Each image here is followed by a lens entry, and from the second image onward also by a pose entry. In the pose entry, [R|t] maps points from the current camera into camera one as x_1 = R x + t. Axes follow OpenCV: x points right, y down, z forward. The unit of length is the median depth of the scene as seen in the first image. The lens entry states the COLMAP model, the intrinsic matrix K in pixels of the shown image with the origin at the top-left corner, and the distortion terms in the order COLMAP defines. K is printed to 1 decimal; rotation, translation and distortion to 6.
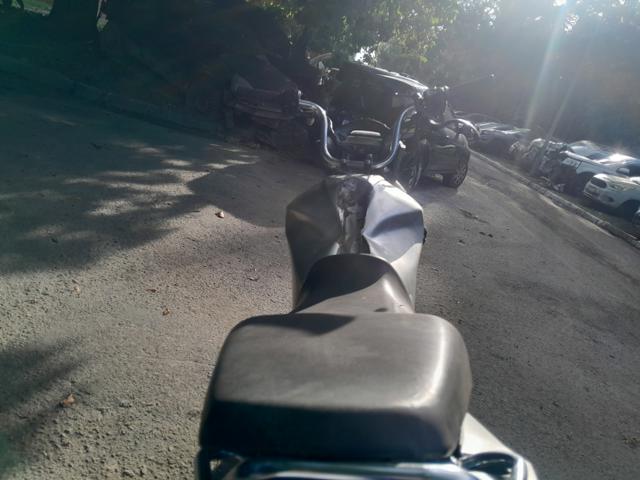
lens RADIAL K [[512.7, 0, 331.2], [0, 512.7, 239.7], [0, 0, 1]] dist [0.006103, -0.095687]
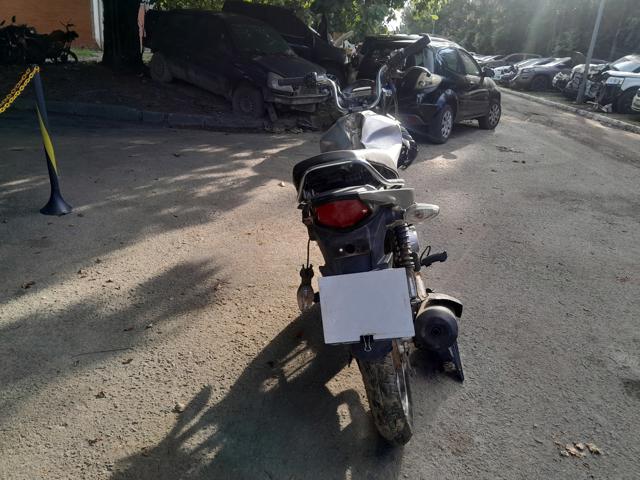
lens RADIAL K [[512.7, 0, 331.2], [0, 512.7, 239.7], [0, 0, 1]] dist [0.006103, -0.095687]
pose [[0.971753, -0.196626, -0.130514, 0.019639], [0.201367, 0.979220, 0.024054, 0.040618], [0.123072, -0.049656, 0.991155, -0.127417]]
